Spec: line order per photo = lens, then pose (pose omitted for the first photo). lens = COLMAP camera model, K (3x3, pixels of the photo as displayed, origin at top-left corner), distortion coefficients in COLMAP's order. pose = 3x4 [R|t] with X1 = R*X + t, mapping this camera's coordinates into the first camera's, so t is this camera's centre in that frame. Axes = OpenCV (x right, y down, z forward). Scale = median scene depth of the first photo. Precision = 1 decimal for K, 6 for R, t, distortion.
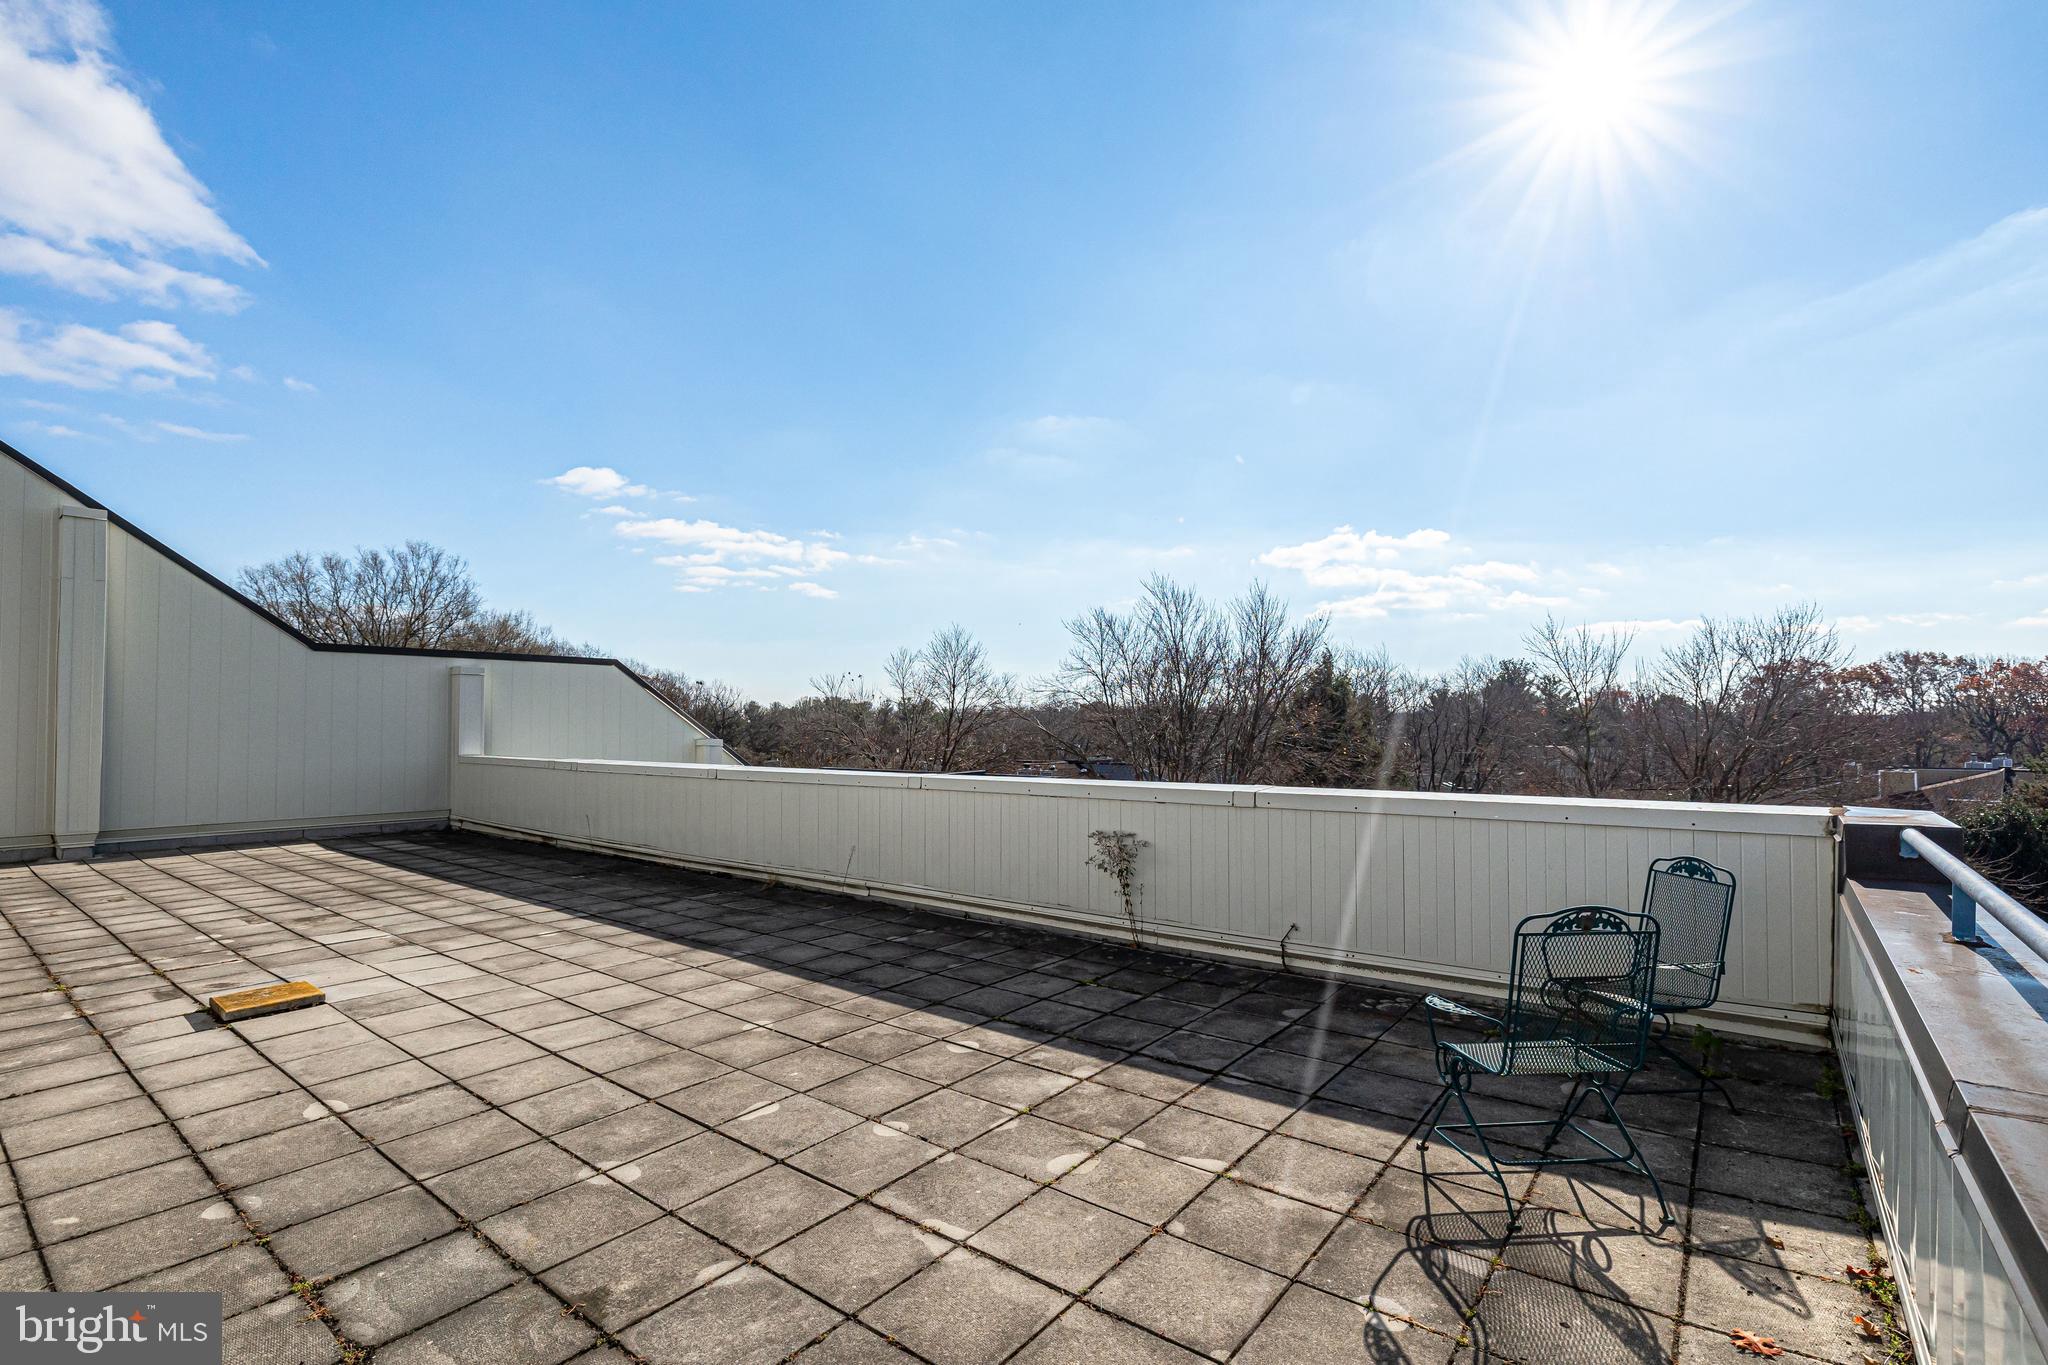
lens RADIAL K [[934.8, 0, 1021.1], [0, 934.8, 696.6], [0, 0, 1]] dist [-0.002134, 0.000087]
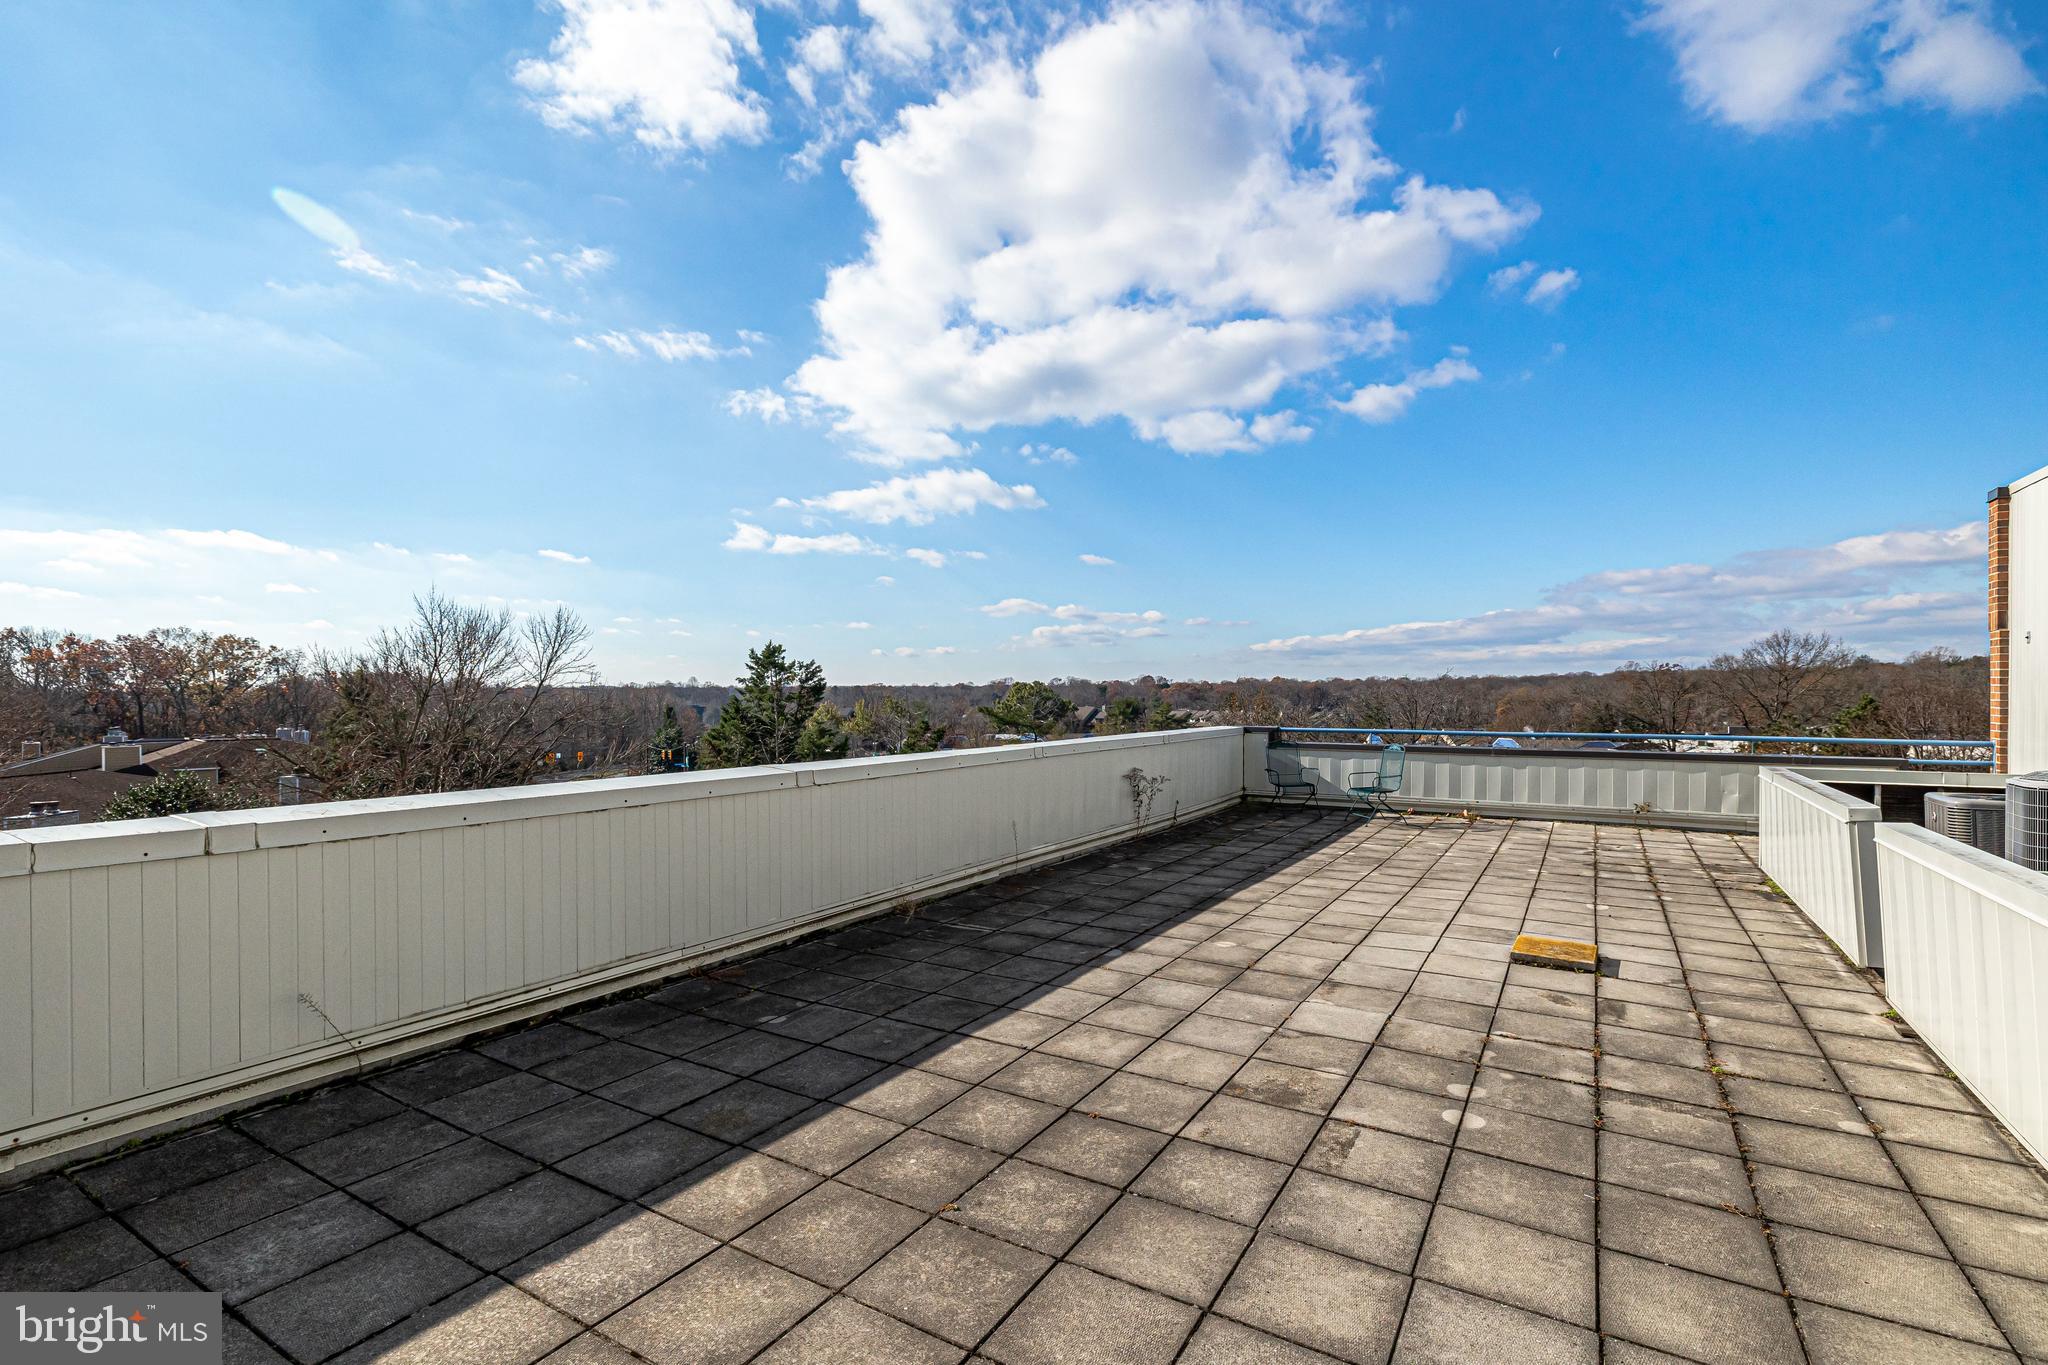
lens RADIAL K [[934.8, 0, 1020.3], [0, 934.8, 692.6], [0, 0, 1]] dist [-0.002134, 0.000087]
pose [[-0.122762, 0.006737, 0.992413, -1.897586], [-0.029195, 0.999520, -0.010396, 0.053247], [-0.992007, -0.030249, -0.122506, 1.842074]]
